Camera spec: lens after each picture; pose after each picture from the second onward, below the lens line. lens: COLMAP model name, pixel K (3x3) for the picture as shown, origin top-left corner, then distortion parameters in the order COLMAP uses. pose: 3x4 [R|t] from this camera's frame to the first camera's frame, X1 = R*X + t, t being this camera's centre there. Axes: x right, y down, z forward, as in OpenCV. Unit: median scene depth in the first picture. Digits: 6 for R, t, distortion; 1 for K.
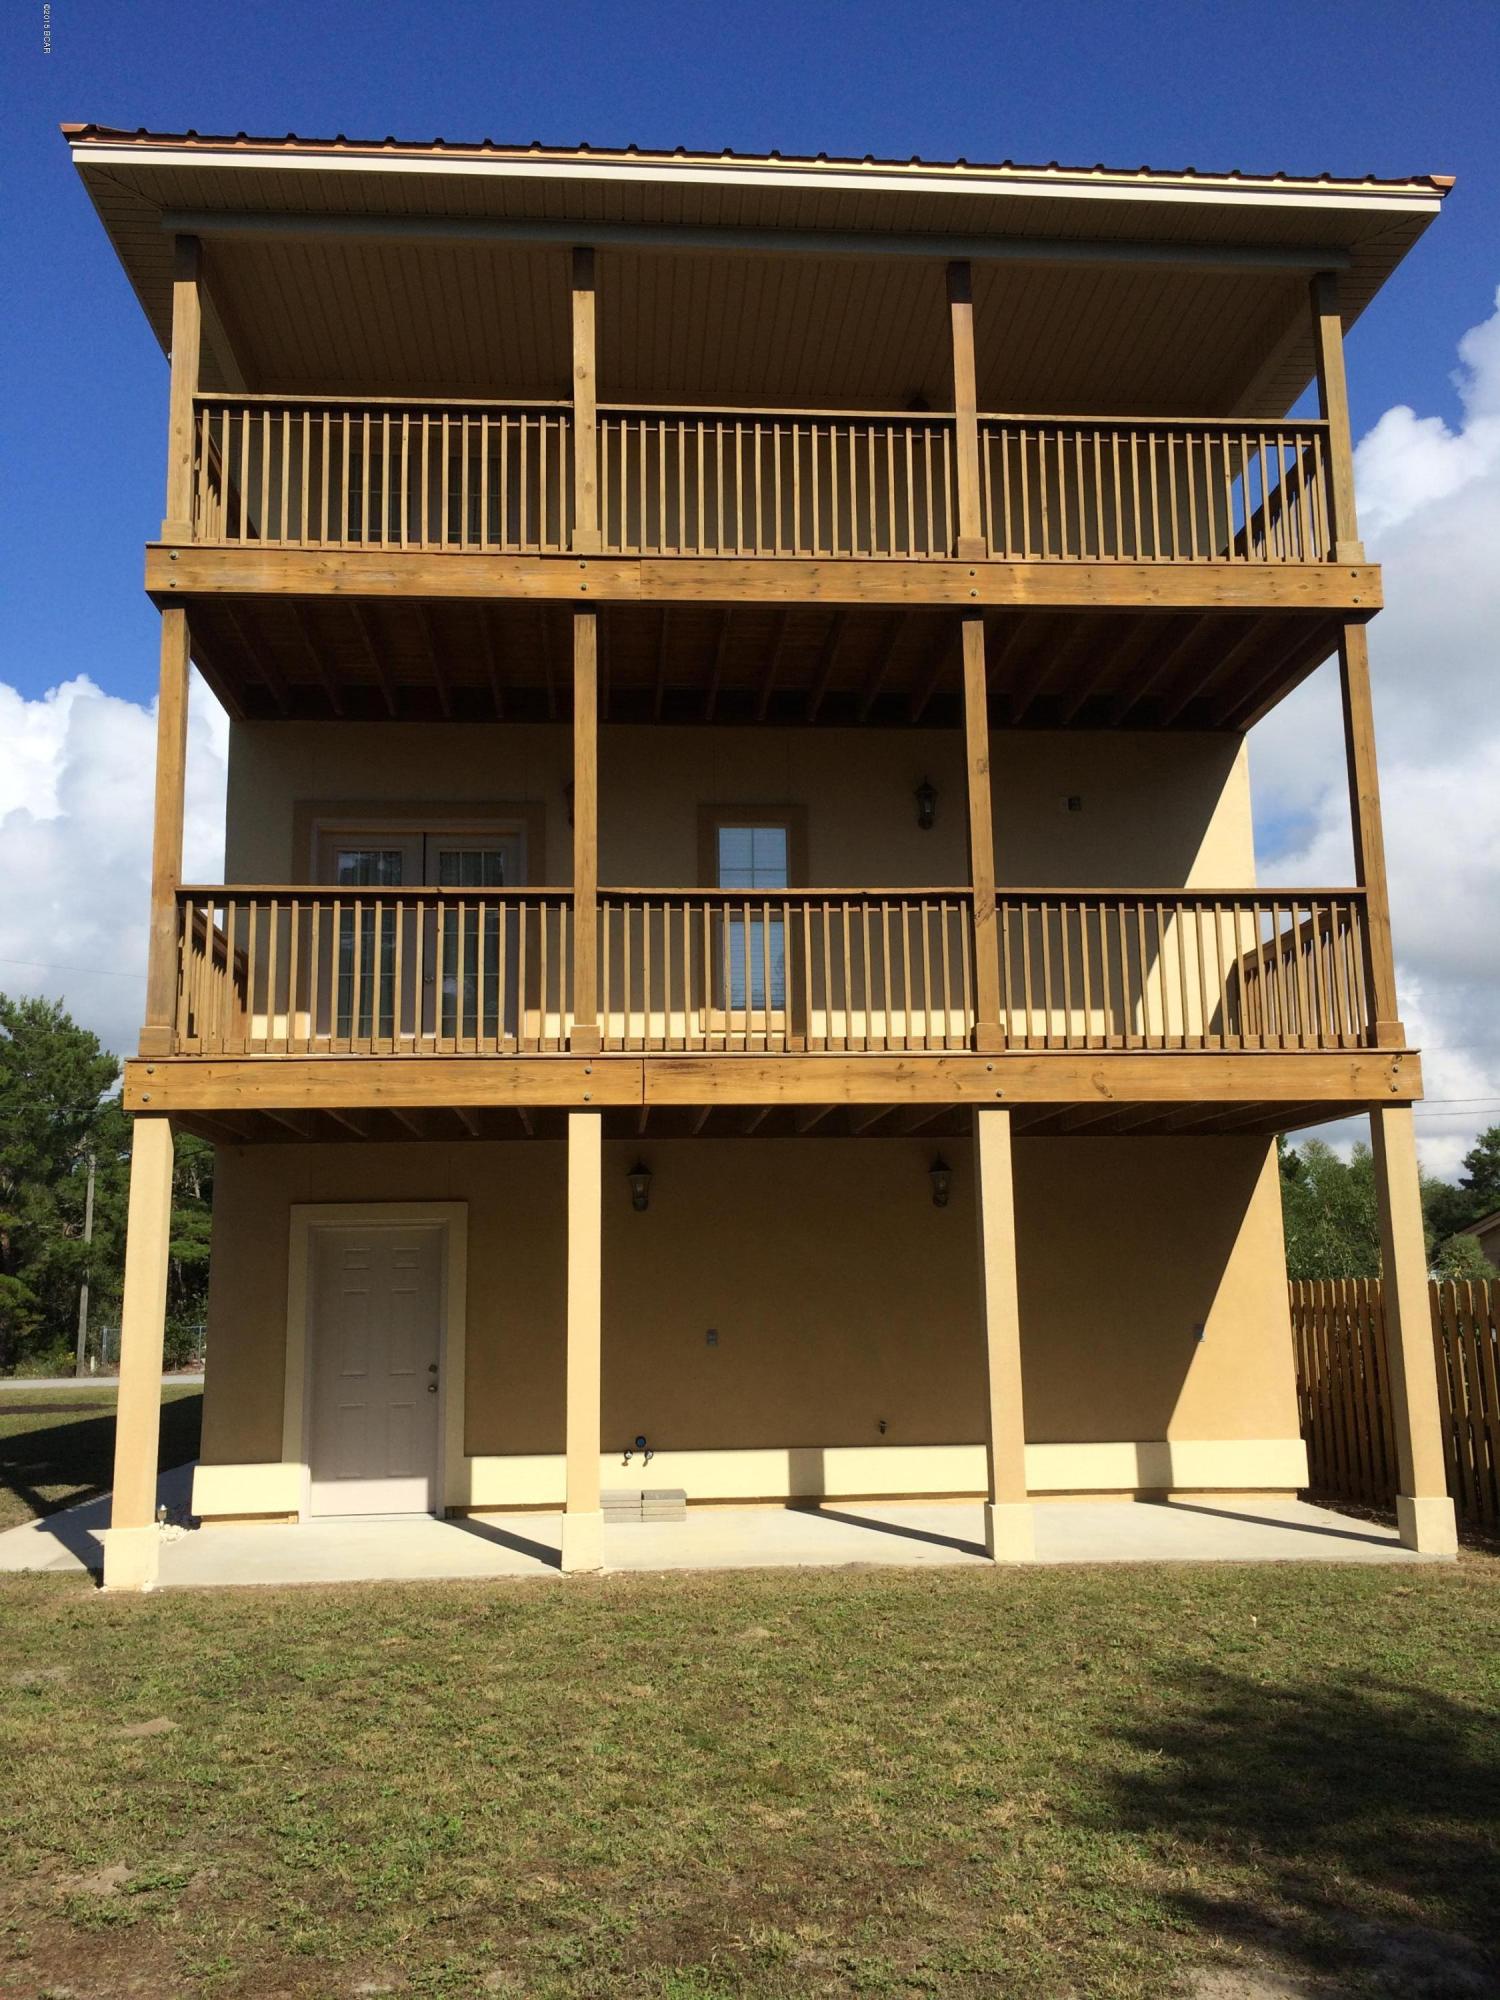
lens RADIAL K [[1634.5, 0, 750.0], [0, 1634.5, 1000.0], [0, 0, 1]] dist [0.089243, -0.110574]
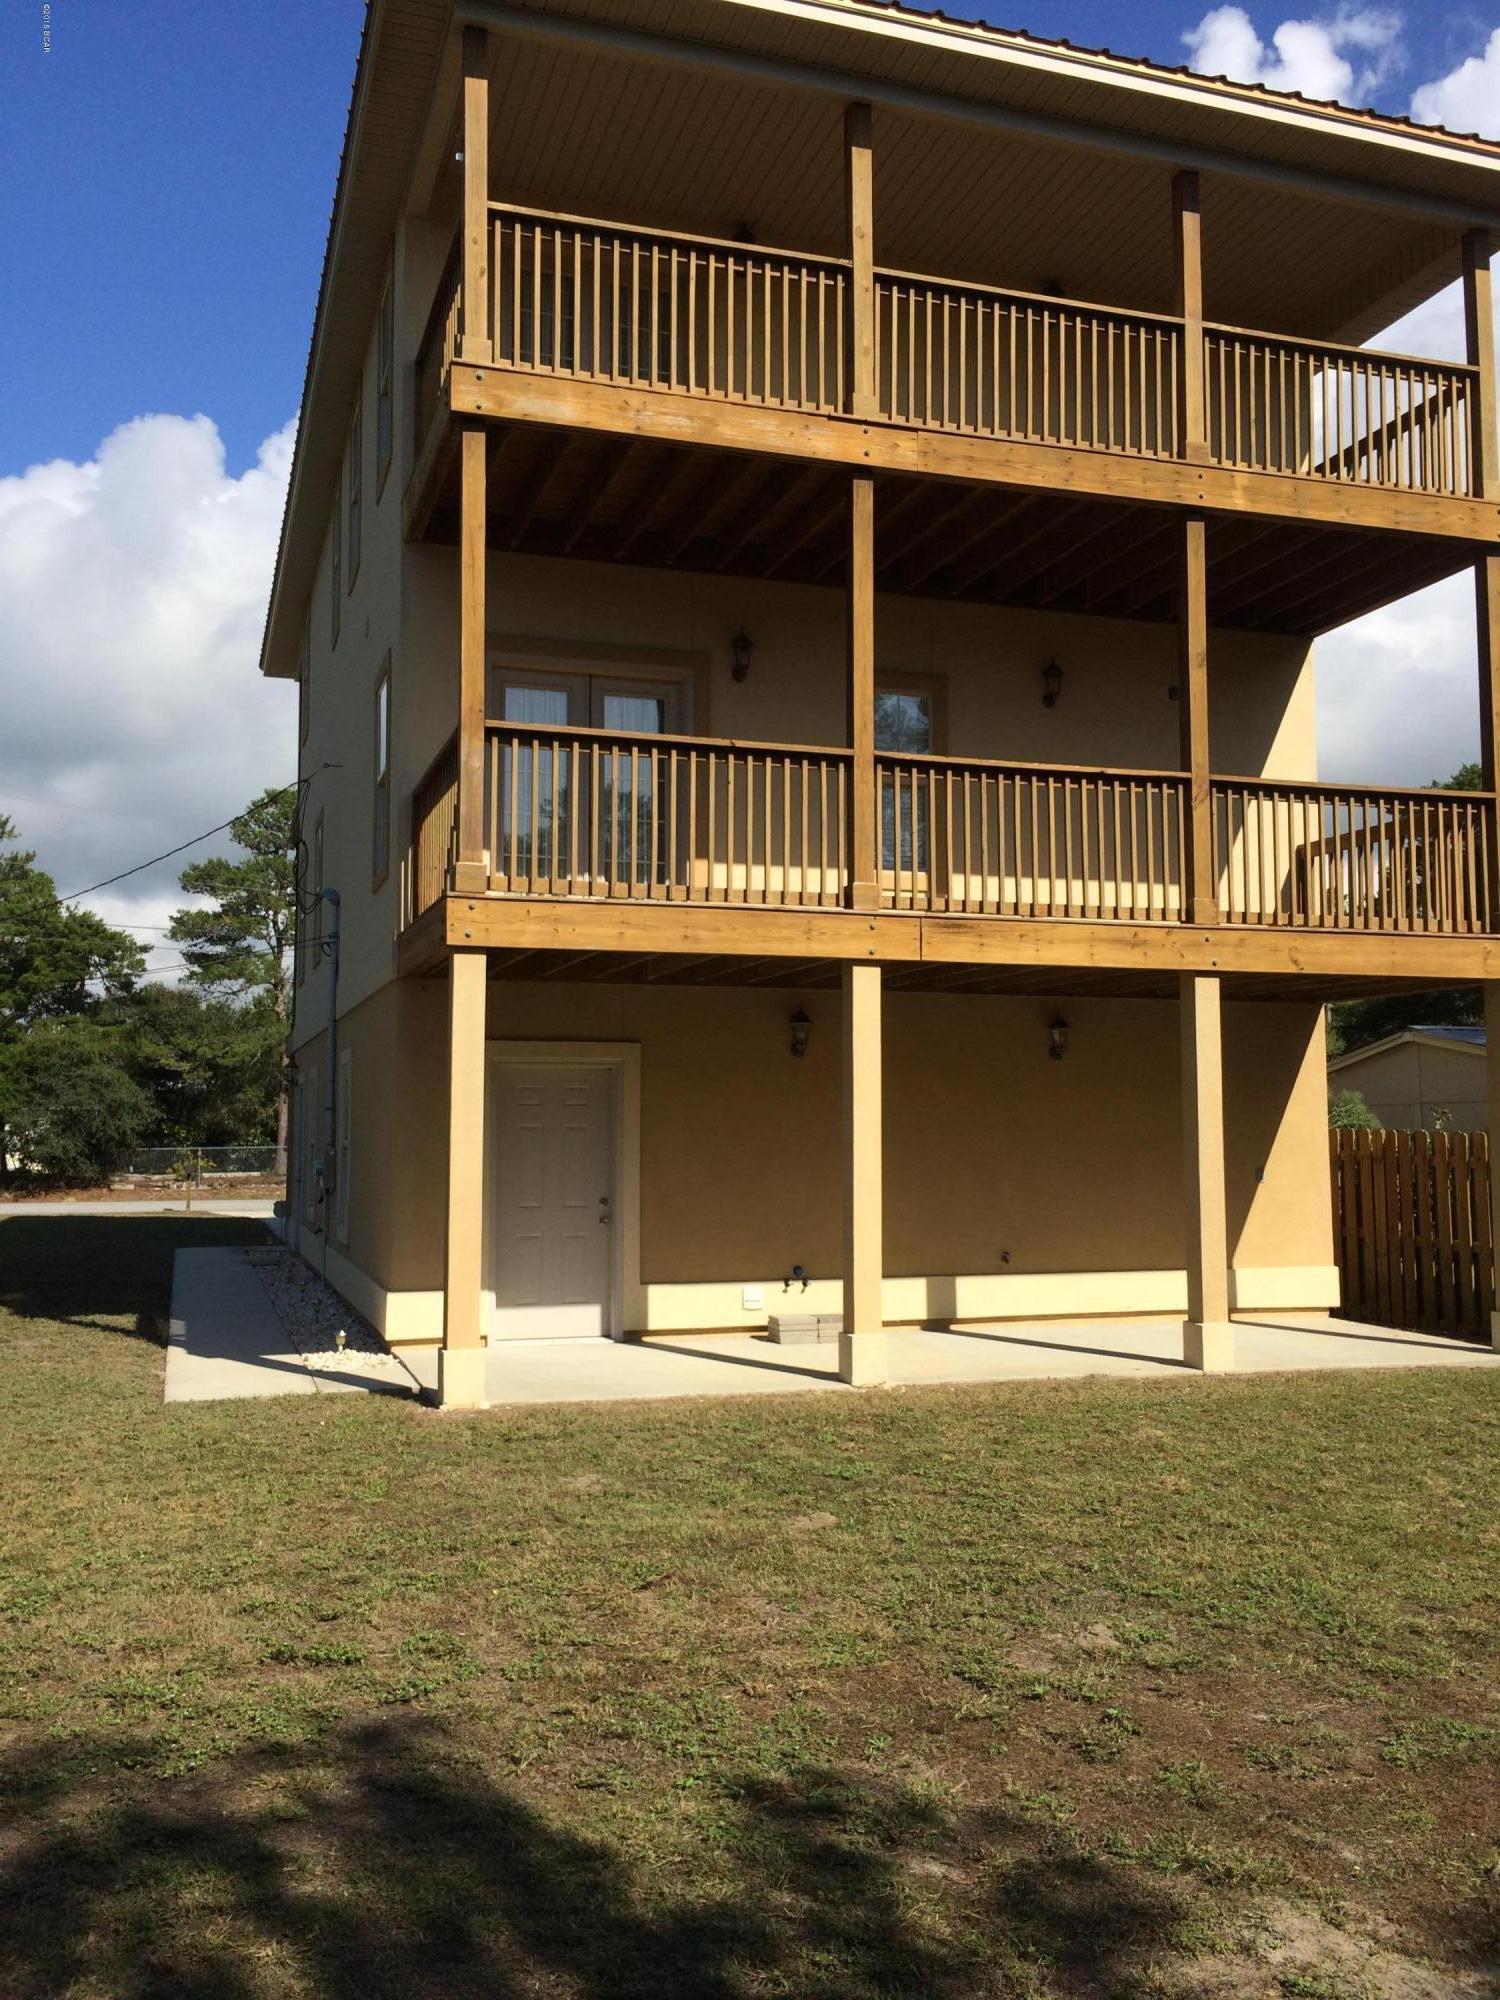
lens RADIAL K [[1667.4, 0, 750.0], [0, 1667.4, 1000.0], [0, 0, 1]] dist [0.092073, -0.117169]
pose [[0.971123, 0.034270, 0.236105, -0.393433], [-0.056254, 0.994618, 0.087011, 0.000913], [-0.231852, -0.097780, 0.967824, -0.030365]]
